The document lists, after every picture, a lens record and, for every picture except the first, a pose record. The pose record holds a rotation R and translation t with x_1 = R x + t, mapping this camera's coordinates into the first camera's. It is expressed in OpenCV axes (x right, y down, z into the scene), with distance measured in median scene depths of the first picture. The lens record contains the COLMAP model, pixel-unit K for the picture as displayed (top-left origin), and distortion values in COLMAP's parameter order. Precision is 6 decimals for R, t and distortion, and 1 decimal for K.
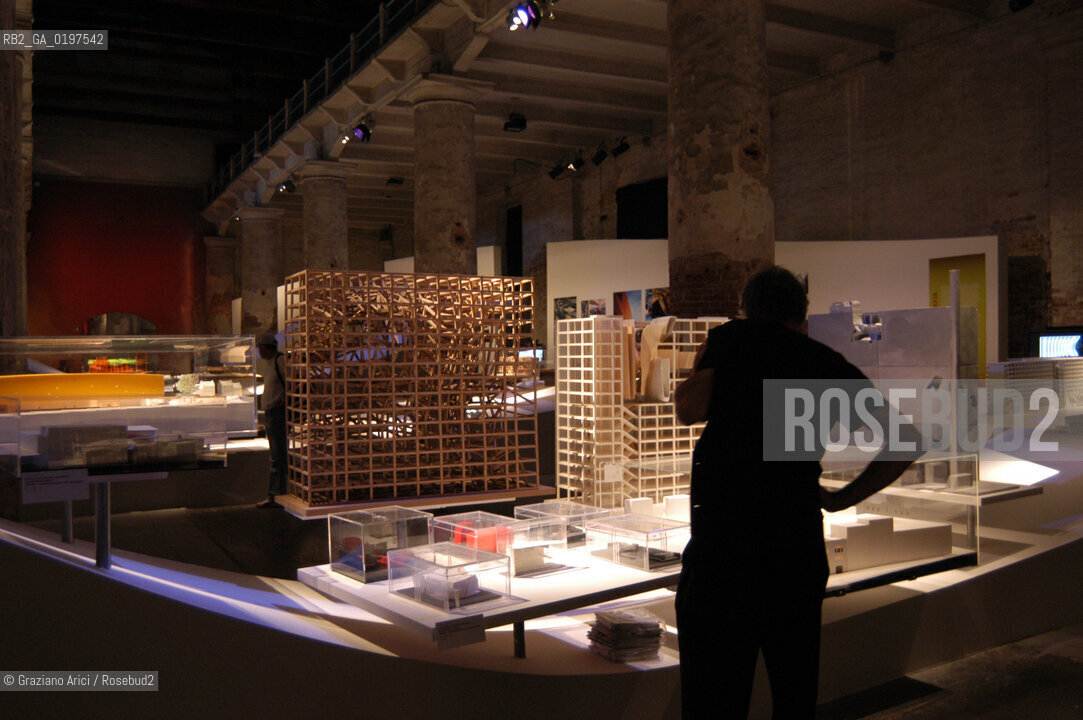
lens RADIAL K [[935.8, 0, 541.4], [0, 935.8, 359.9], [0, 0, 1]] dist [-0.086059, -0.001563]
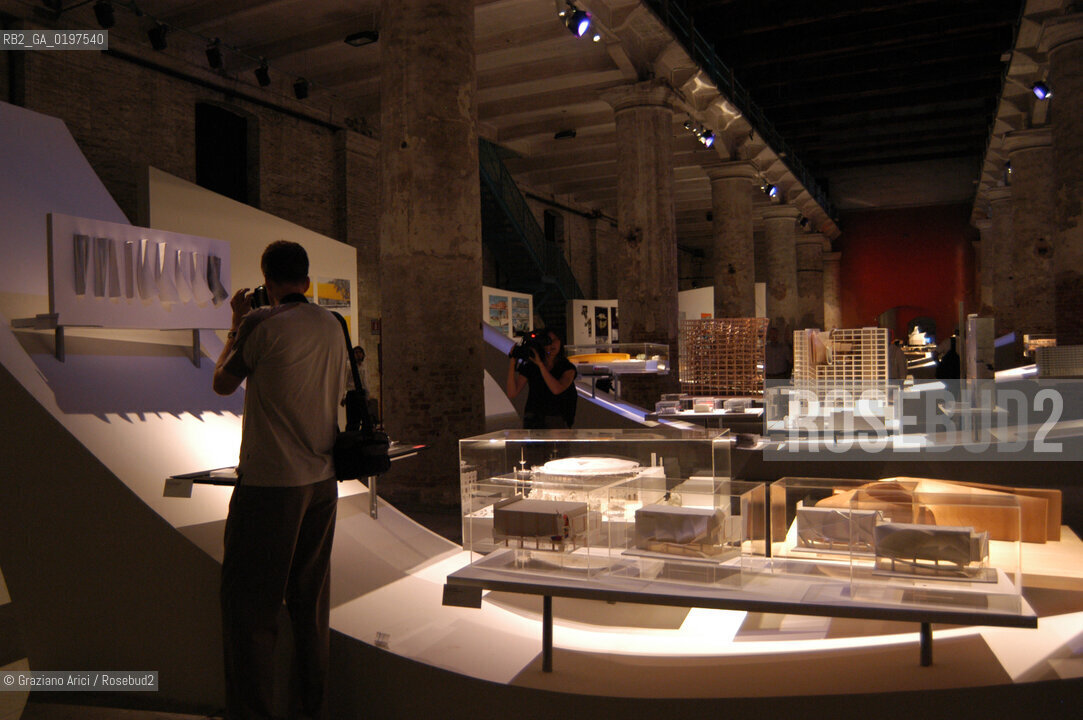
lens RADIAL K [[850.4, 0, 542.4], [0, 850.4, 358.6], [0, 0, 1]] dist [-0.074604, -0.000815]
pose [[0.581931, 0.005530, -0.813219, 0.457733], [0.013088, 0.999784, 0.016165, -0.004559], [0.813133, -0.020051, 0.581733, -0.265502]]
